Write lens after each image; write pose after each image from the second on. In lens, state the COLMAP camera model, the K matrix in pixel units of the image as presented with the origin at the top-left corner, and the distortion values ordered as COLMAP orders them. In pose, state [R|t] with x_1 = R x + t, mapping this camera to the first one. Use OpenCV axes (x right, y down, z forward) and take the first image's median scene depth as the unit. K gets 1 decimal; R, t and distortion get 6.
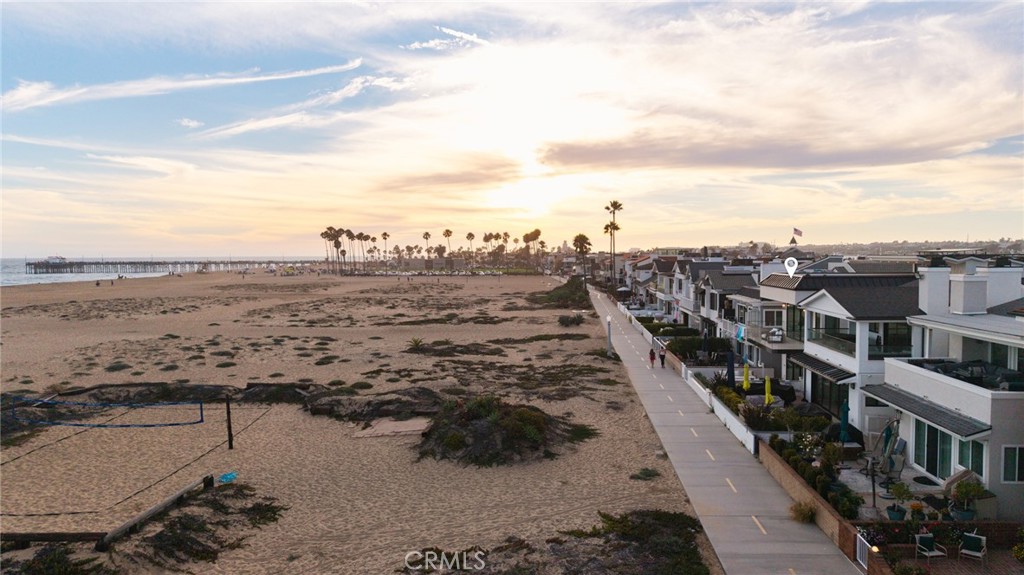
lens RADIAL K [[676.6, 0, 512.0], [0, 676.6, 287.5], [0, 0, 1]] dist [0.004123, -0.002745]
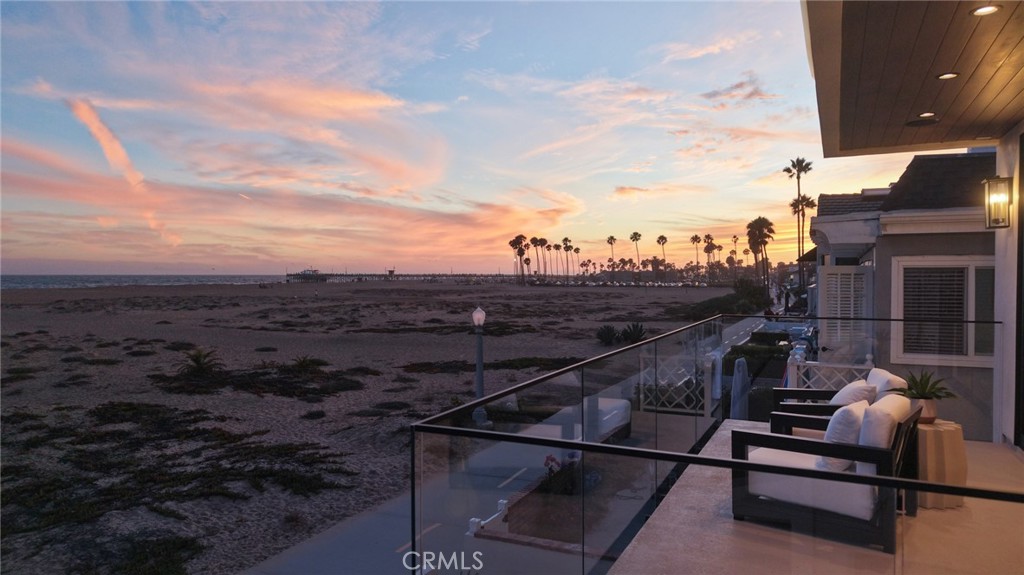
lens RADIAL K [[676.6, 0, 512.0], [0, 676.6, 287.5], [0, 0, 1]] dist [0.004123, -0.002745]
pose [[0.936600, 0.010519, -0.350241, 0.050330], [-0.020560, 0.999477, -0.024962, 0.007269], [0.349795, 0.030580, 0.936327, 0.123086]]
